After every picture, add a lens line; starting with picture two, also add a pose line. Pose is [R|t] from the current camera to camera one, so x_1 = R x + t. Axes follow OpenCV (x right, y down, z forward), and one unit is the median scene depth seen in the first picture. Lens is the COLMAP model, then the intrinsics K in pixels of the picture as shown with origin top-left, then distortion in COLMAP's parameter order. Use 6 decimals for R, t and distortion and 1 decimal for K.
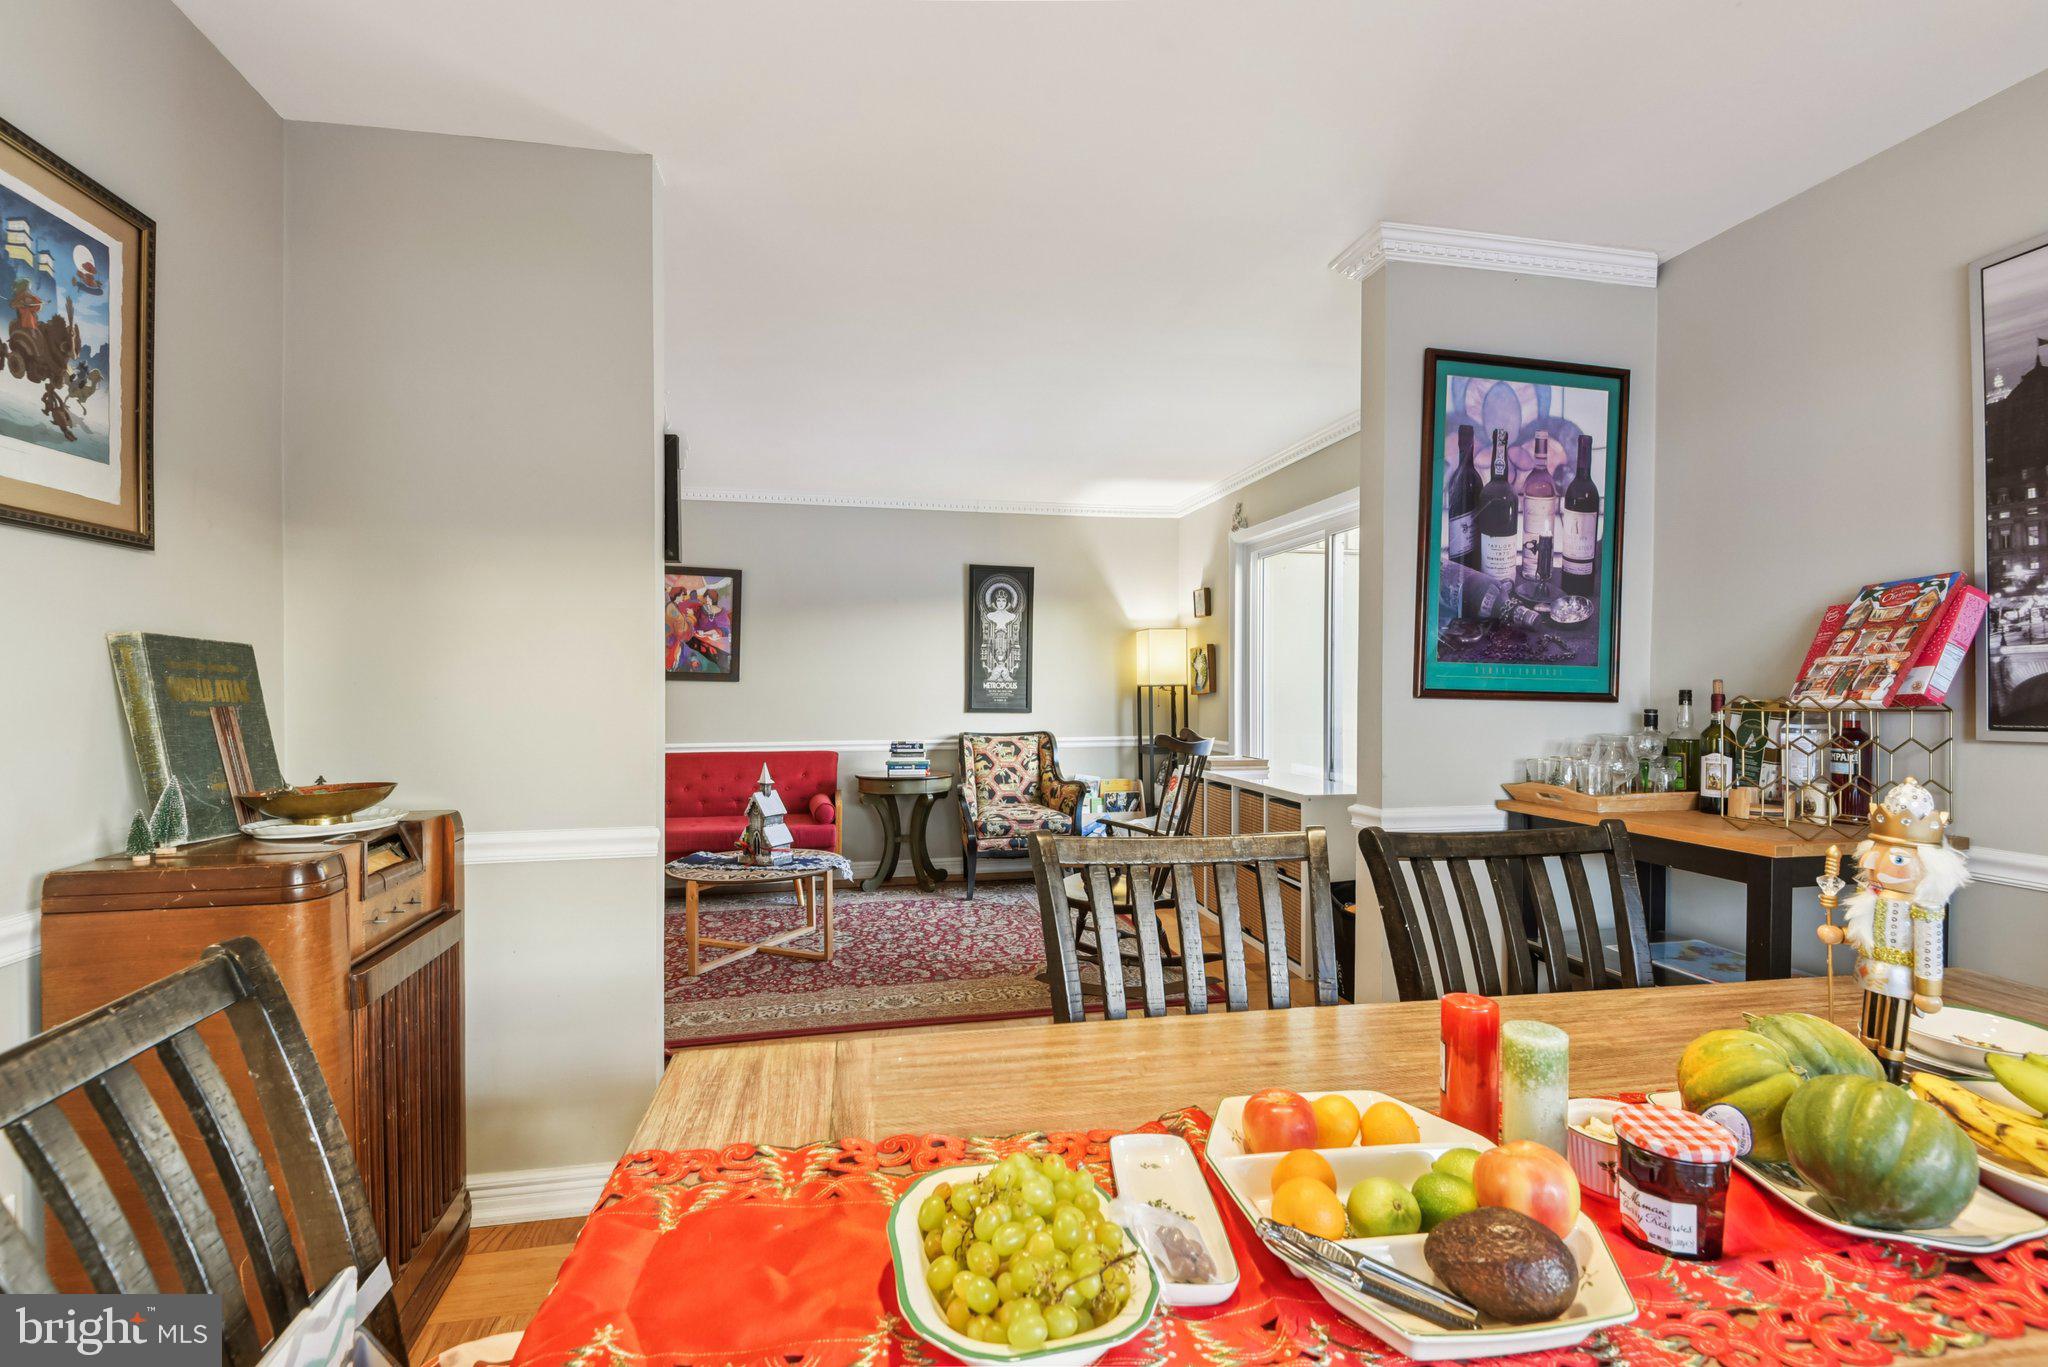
lens RADIAL K [[940.5, 0, 1023.7], [0, 940.5, 689.1], [0, 0, 1]] dist [-0.002864, -0.000185]
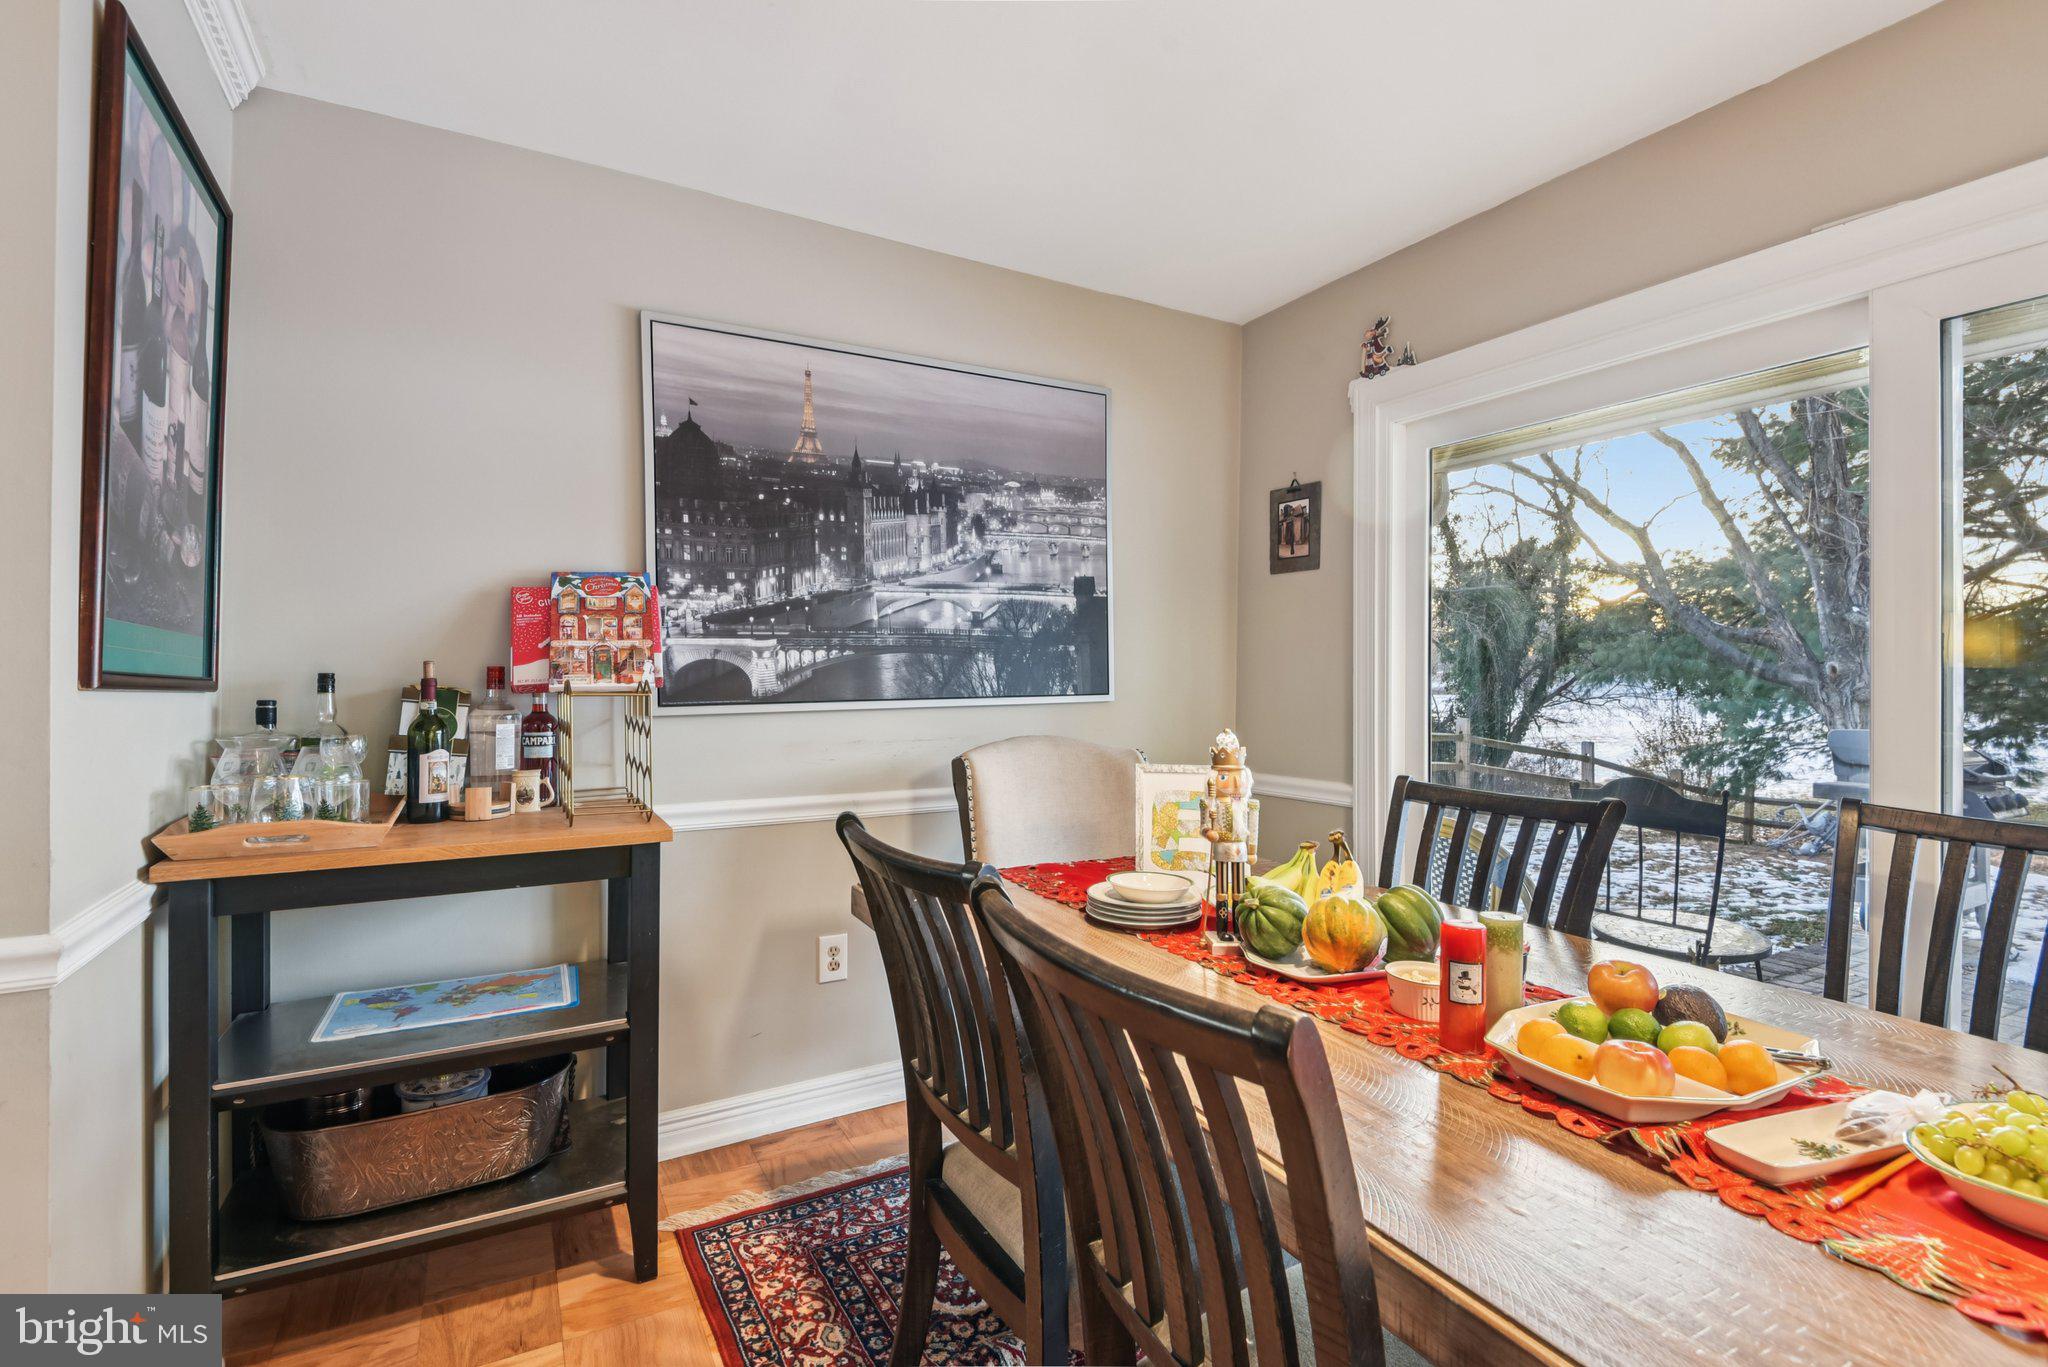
lens RADIAL K [[940.5, 0, 1021.1], [0, 940.5, 675.8], [0, 0, 1]] dist [-0.002864, -0.000185]
pose [[-0.296581, 0.001216, 0.955007, -0.264783], [0.000694, 0.999999, -0.001058, 0.005073], [-0.955008, 0.000349, -0.296581, 0.923555]]
